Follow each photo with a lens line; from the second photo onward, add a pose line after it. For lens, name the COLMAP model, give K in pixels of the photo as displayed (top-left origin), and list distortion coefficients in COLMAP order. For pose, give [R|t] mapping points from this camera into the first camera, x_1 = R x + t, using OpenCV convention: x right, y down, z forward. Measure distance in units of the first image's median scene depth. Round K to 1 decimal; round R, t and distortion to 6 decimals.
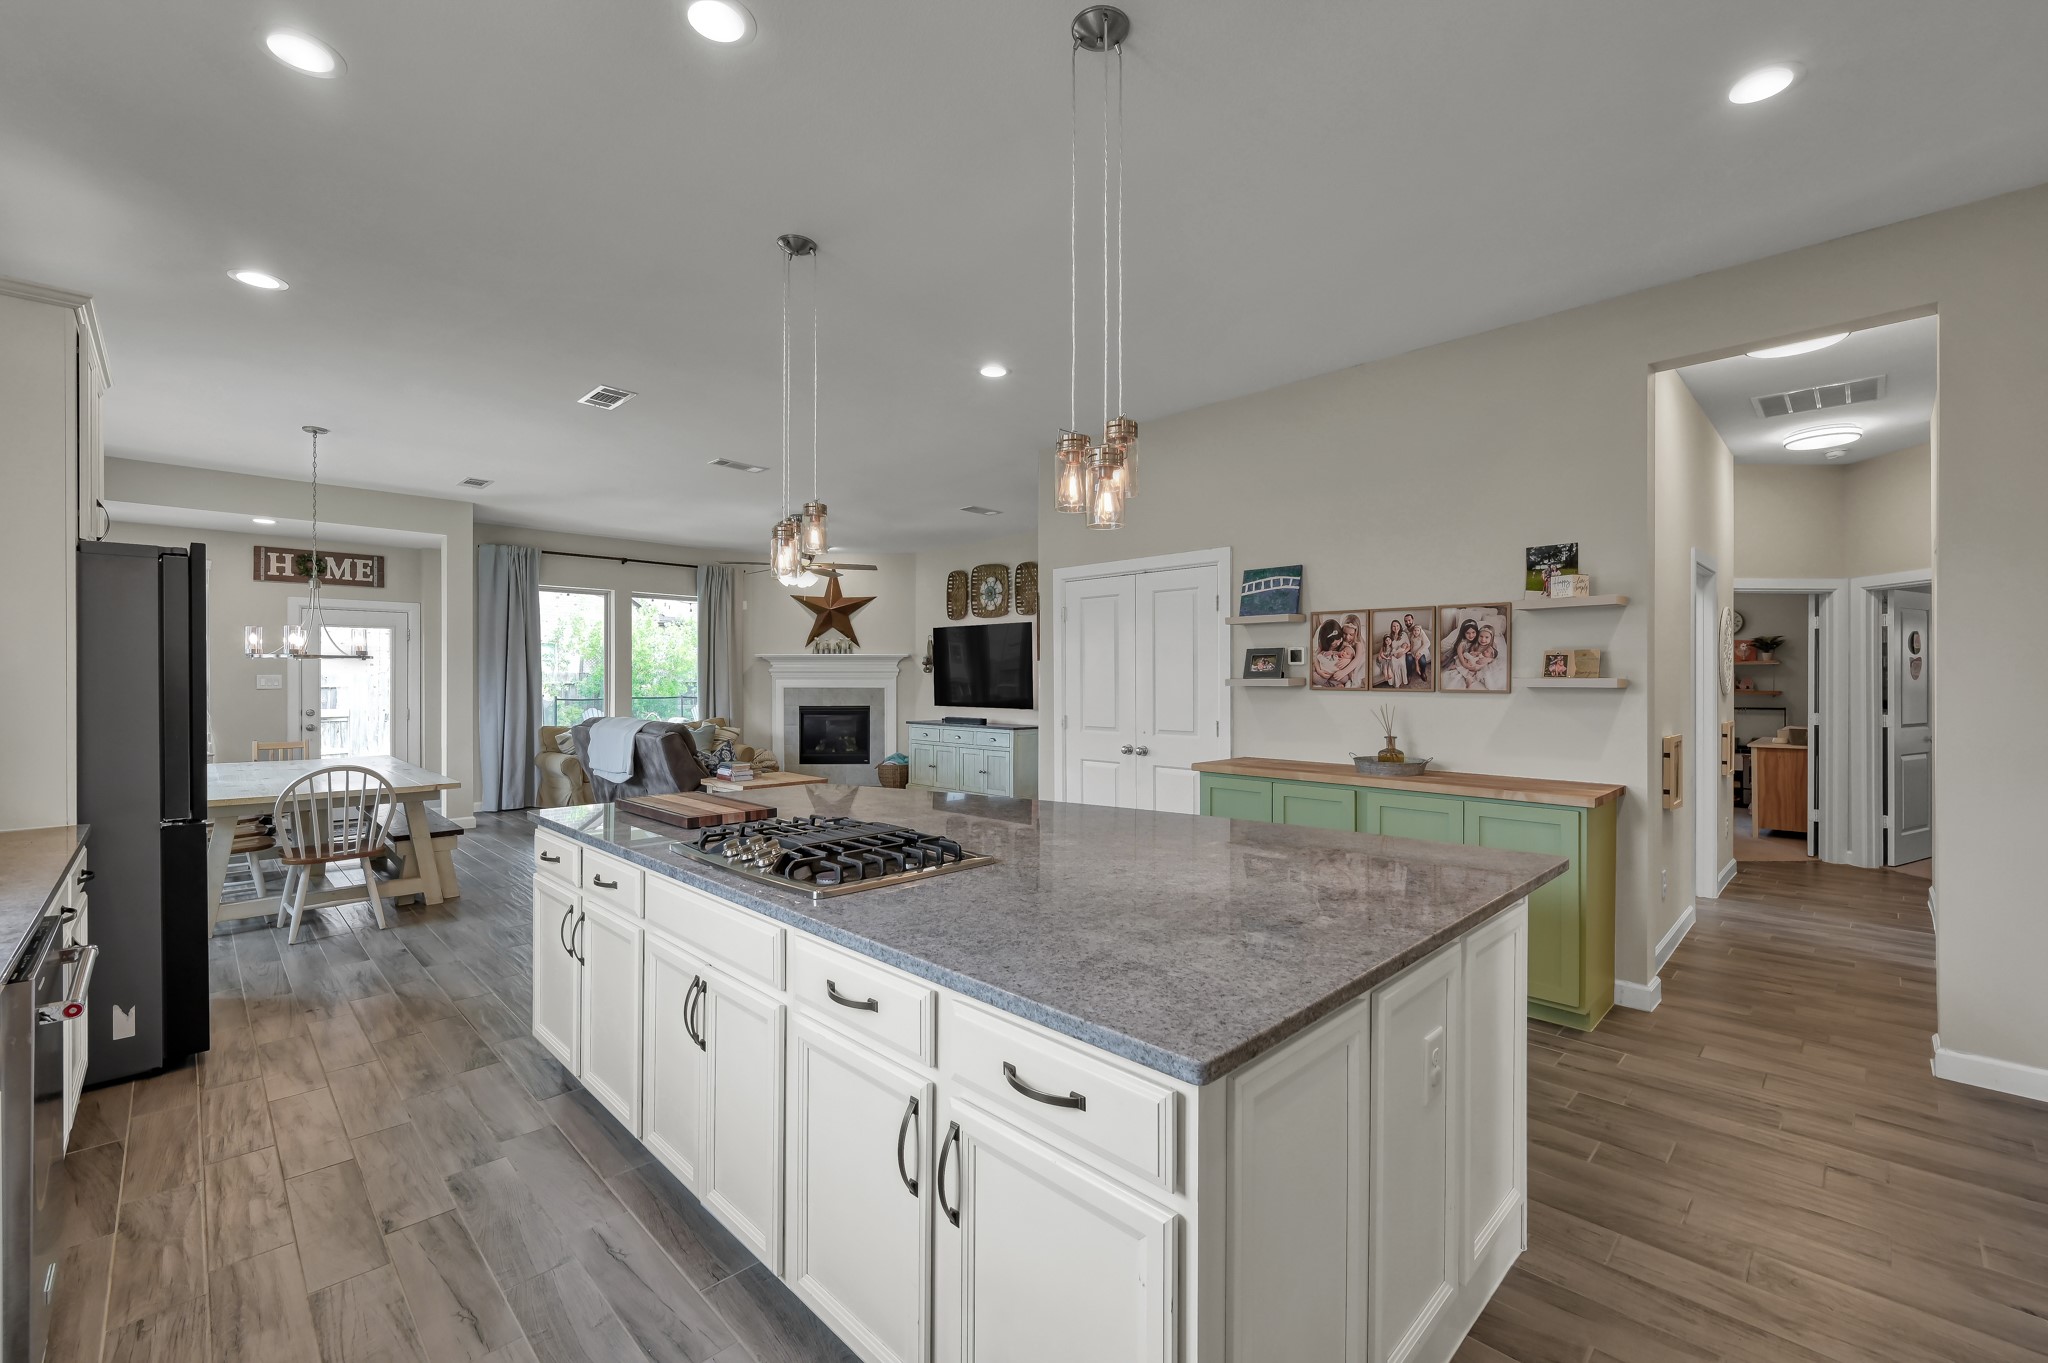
lens RADIAL K [[847.4, 0, 1023.7], [0, 847.4, 683.4], [0, 0, 1]] dist [-0.001966, 0.000655]
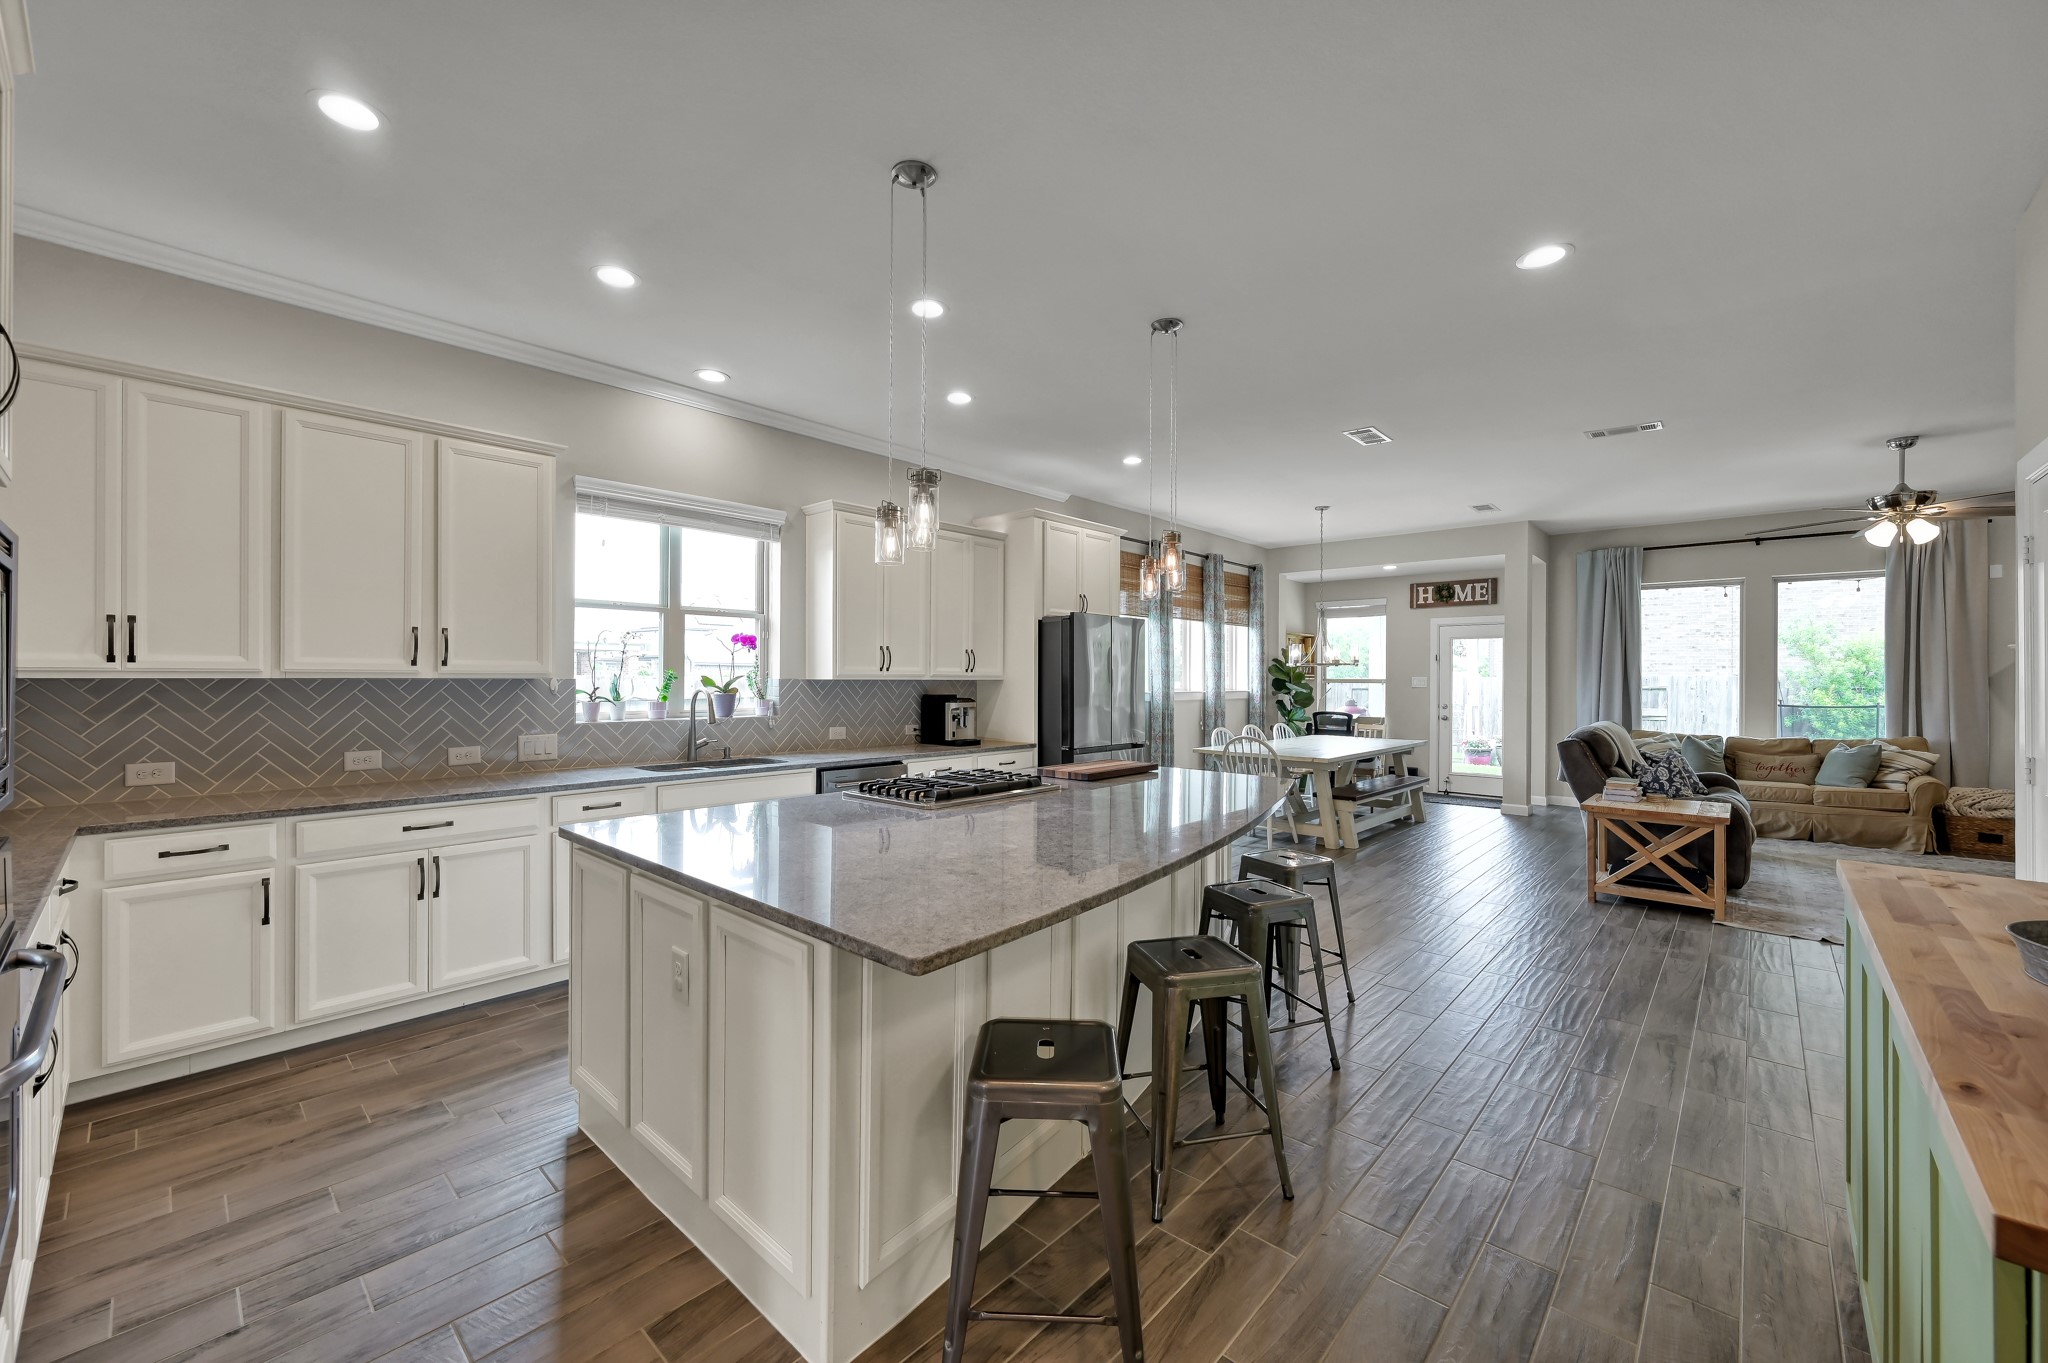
lens RADIAL K [[804.6, 0, 1025.4], [0, 804.6, 678.5], [0, 0, 1]] dist [-0.000733, 0.000117]
pose [[0.044966, 0.000650, -0.998988, 0.353323], [-0.009673, 0.999953, 0.000216, -0.002034], [0.998942, 0.009654, 0.044970, 0.294516]]
